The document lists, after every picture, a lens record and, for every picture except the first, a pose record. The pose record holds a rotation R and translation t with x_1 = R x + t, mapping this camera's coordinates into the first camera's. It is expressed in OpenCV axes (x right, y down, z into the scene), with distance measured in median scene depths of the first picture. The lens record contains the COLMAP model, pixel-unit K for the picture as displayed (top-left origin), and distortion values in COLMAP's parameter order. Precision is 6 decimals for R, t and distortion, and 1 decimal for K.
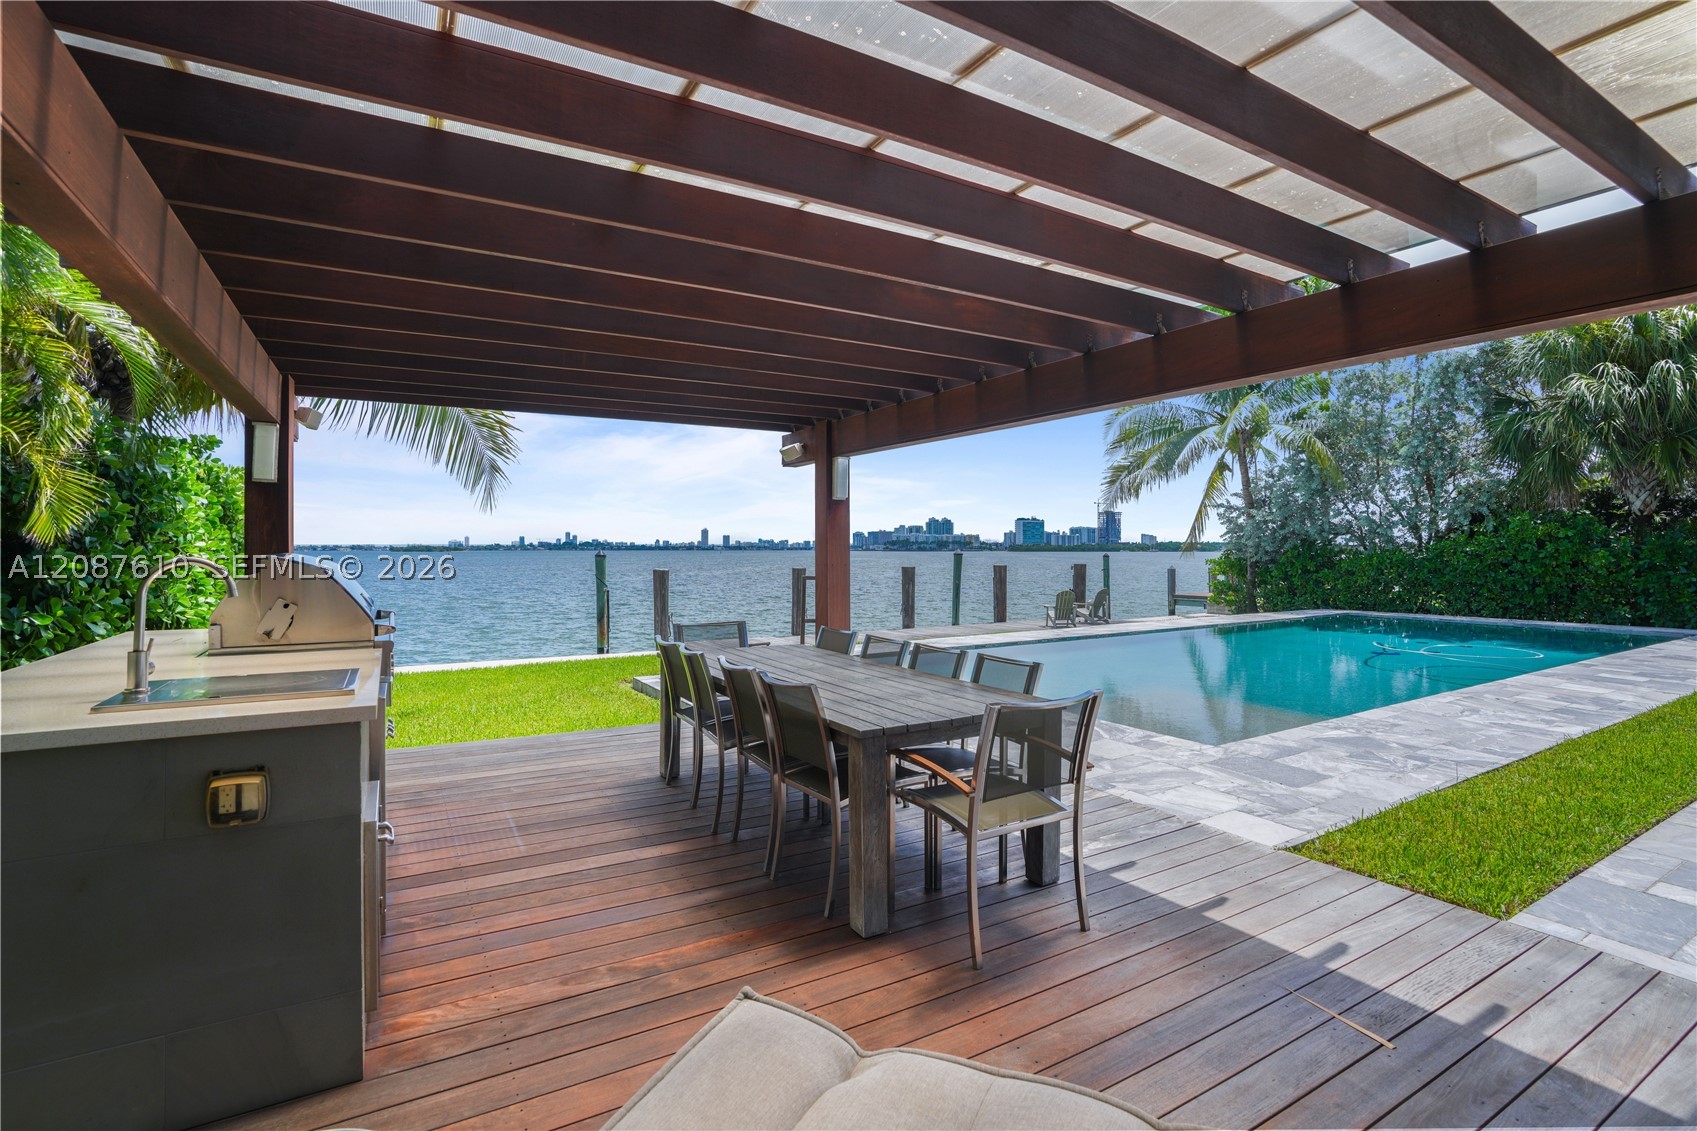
lens RADIAL K [[788.7, 0, 854.6], [0, 788.7, 548.6], [0, 0, 1]] dist [-0.069294, 0.029499]
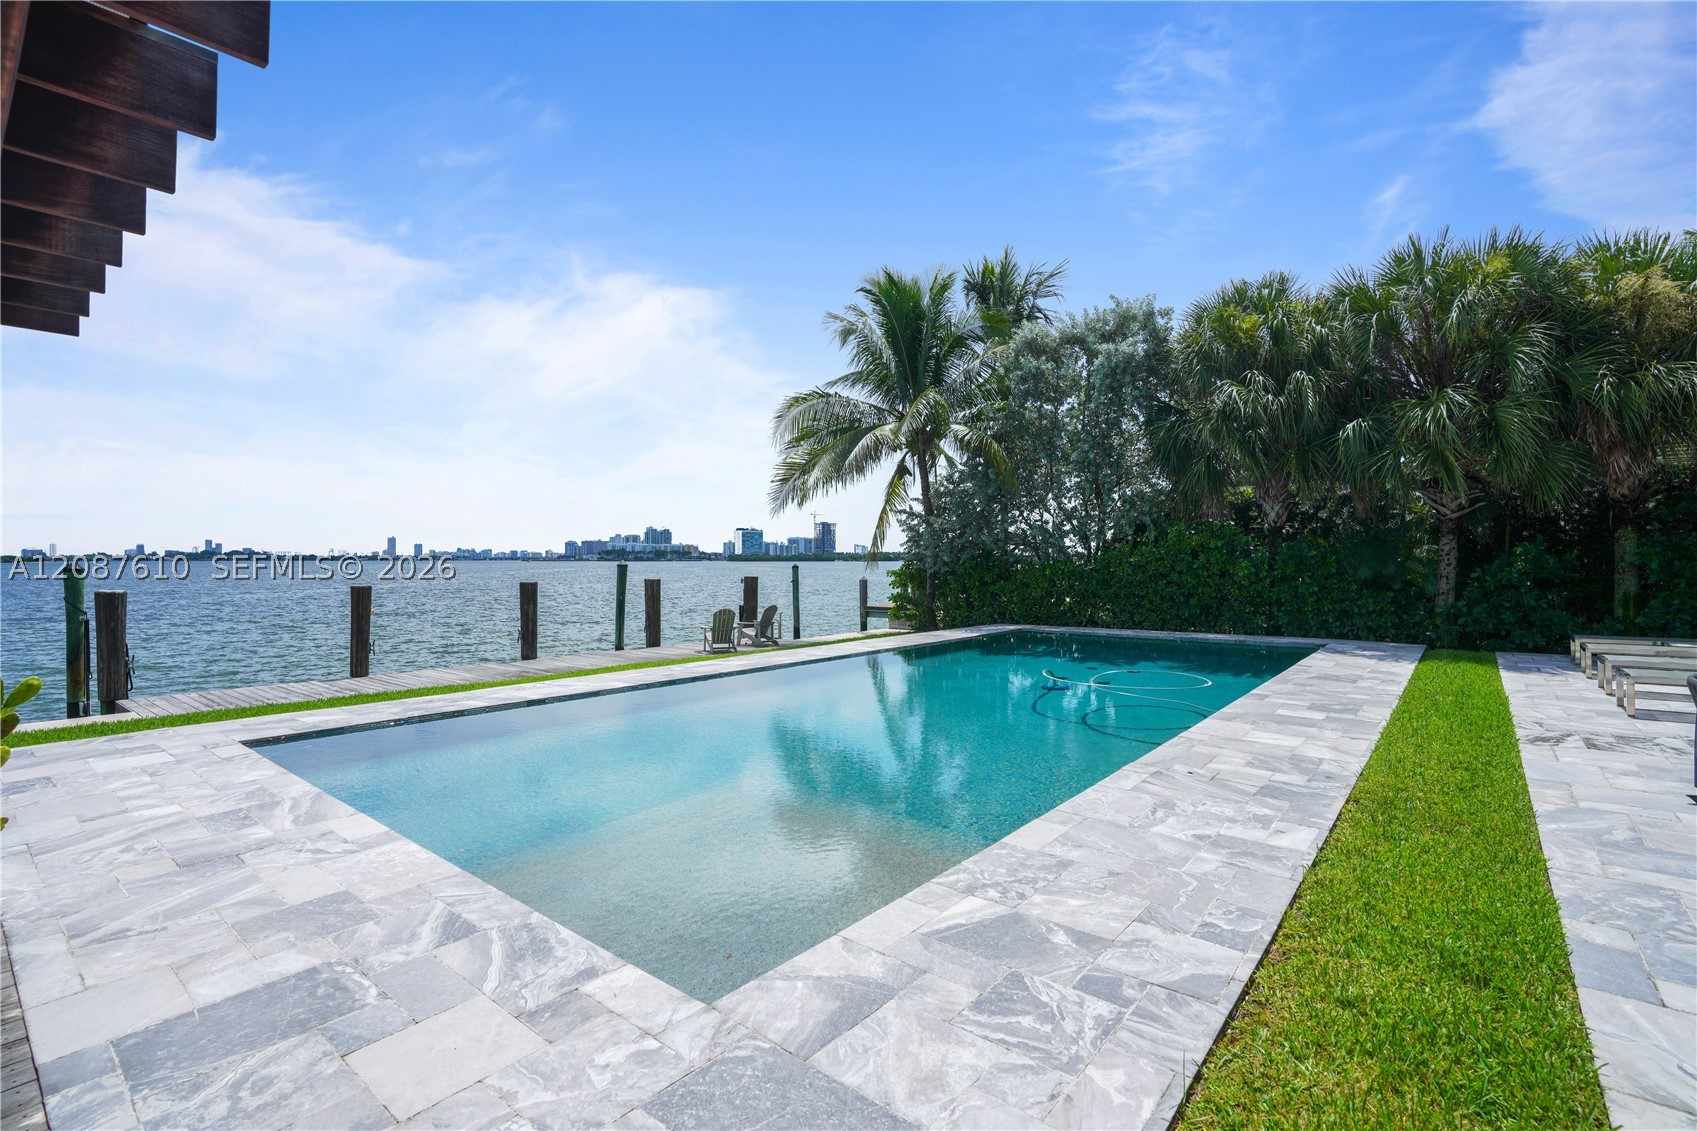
lens RADIAL K [[796.2, 0, 848.5], [0, 796.2, 576.8], [0, 0, 1]] dist [-0.057633, 0.024549]
pose [[0.941089, -0.008164, 0.338062, 0.108747], [0.000434, 0.999737, 0.022936, -0.000616], [-0.338160, -0.021438, 0.940844, 0.153553]]
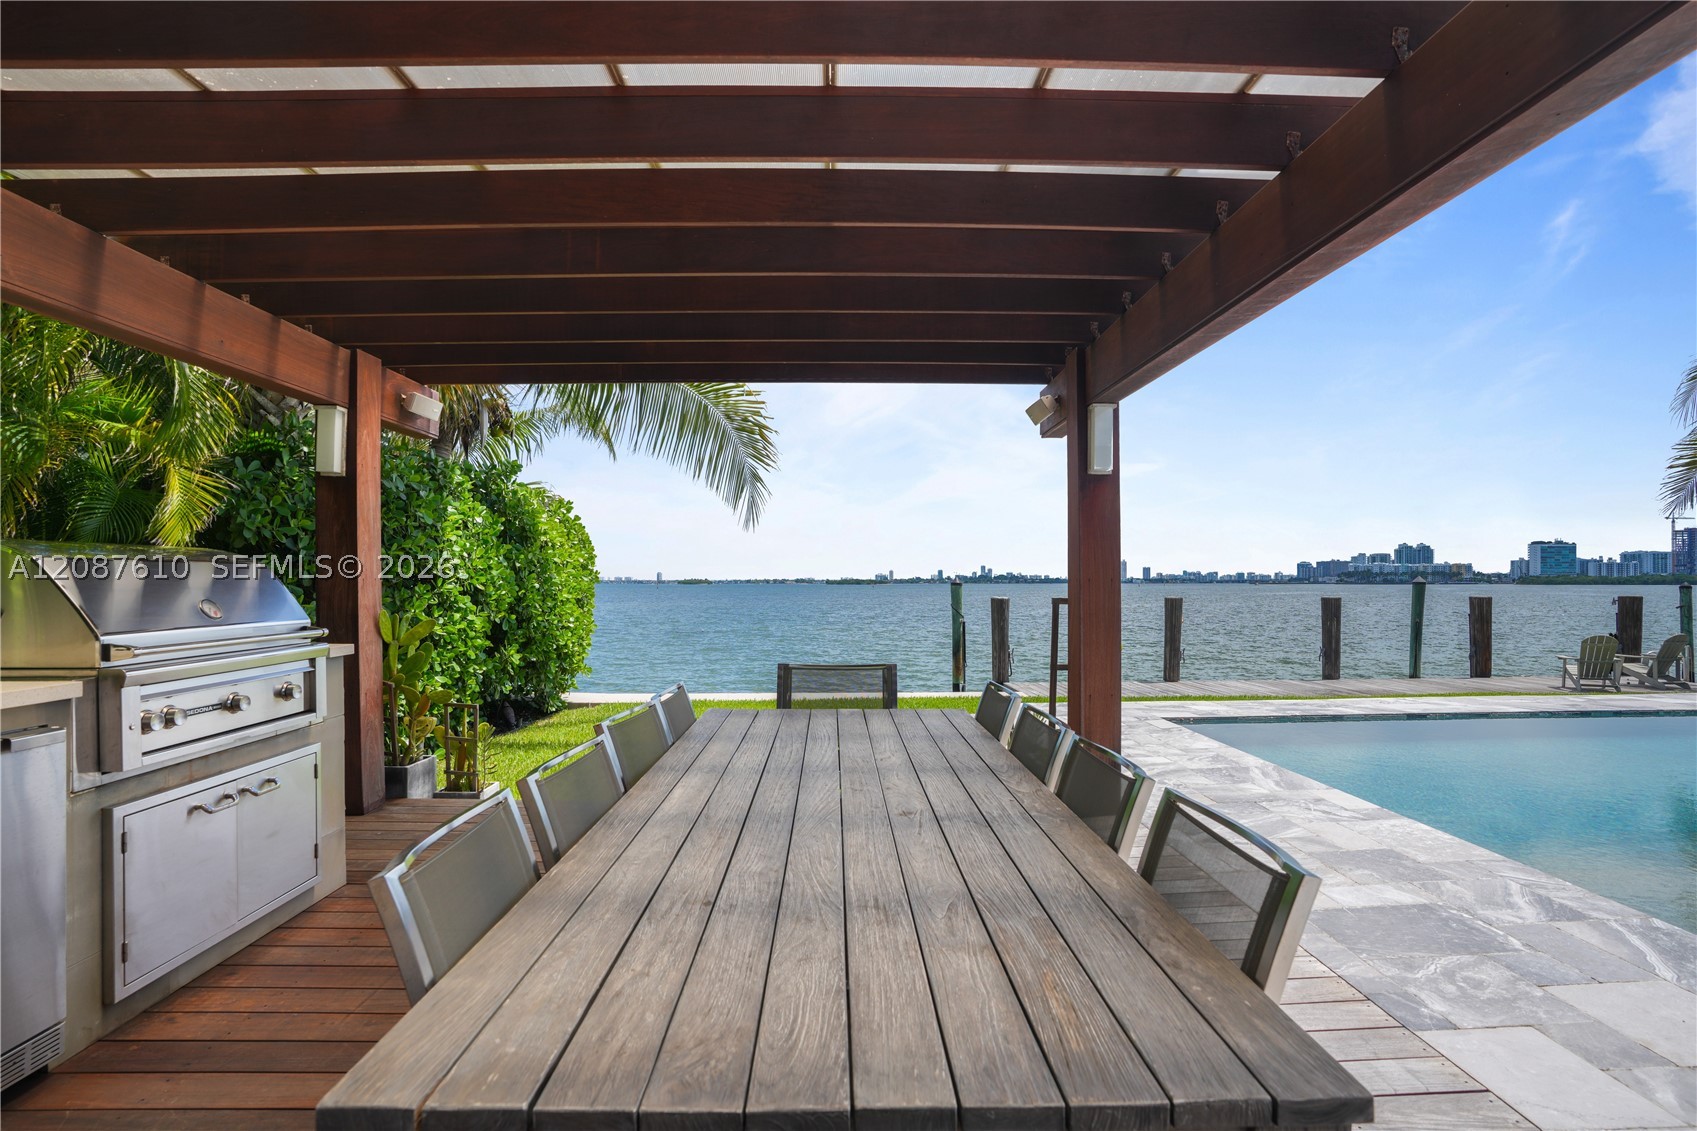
lens RADIAL K [[814.3, 0, 847.6], [0, 814.3, 577.2], [0, 0, 1]] dist [-0.070311, 0.026823]
pose [[0.870910, -0.003480, -0.491430, 0.042230], [0.000902, 0.999985, -0.005483, 0.007876], [0.491441, 0.004331, 0.870900, 0.121871]]
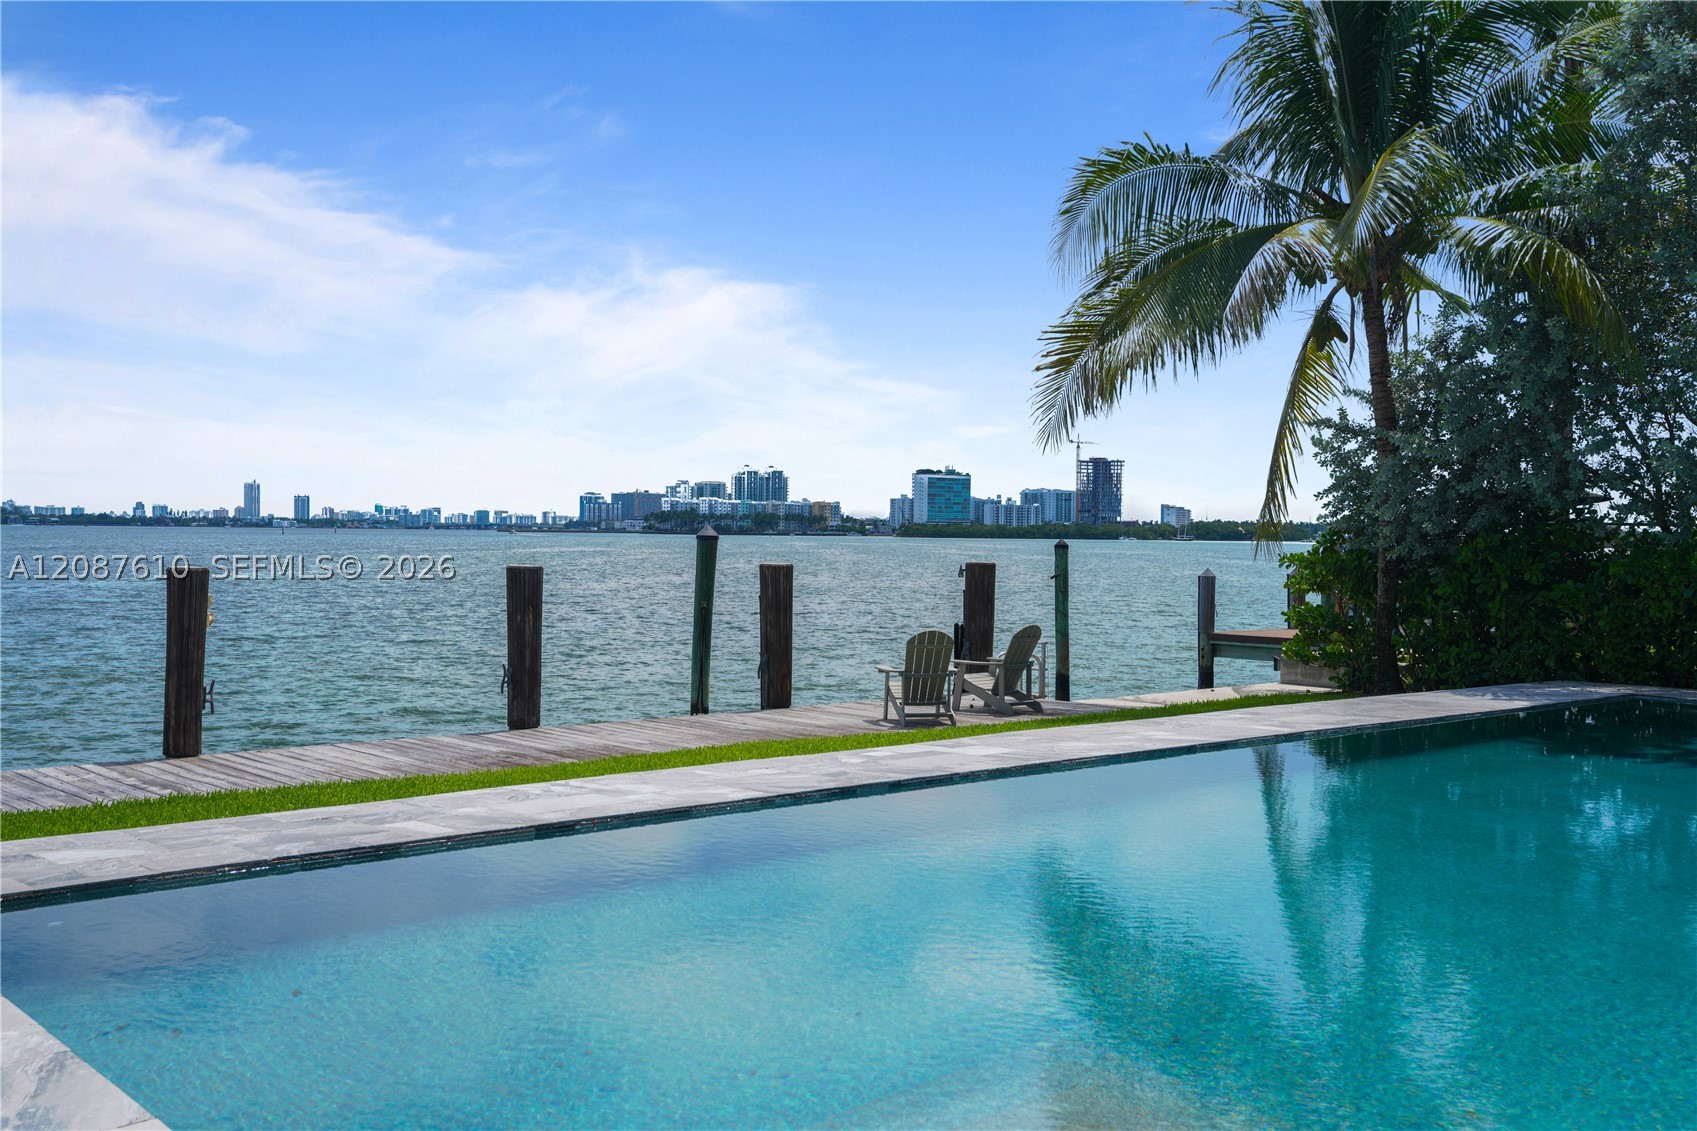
lens RADIAL K [[1632.2, 0, 848.5], [0, 1632.2, 565.5], [0, 0, 1]] dist [0.090584, 0.003554]
pose [[0.986648, 0.006894, 0.162722, 0.098796], [-0.010500, 0.999718, 0.021315, 0.004235], [-0.162529, -0.022739, 0.986442, 0.208979]]
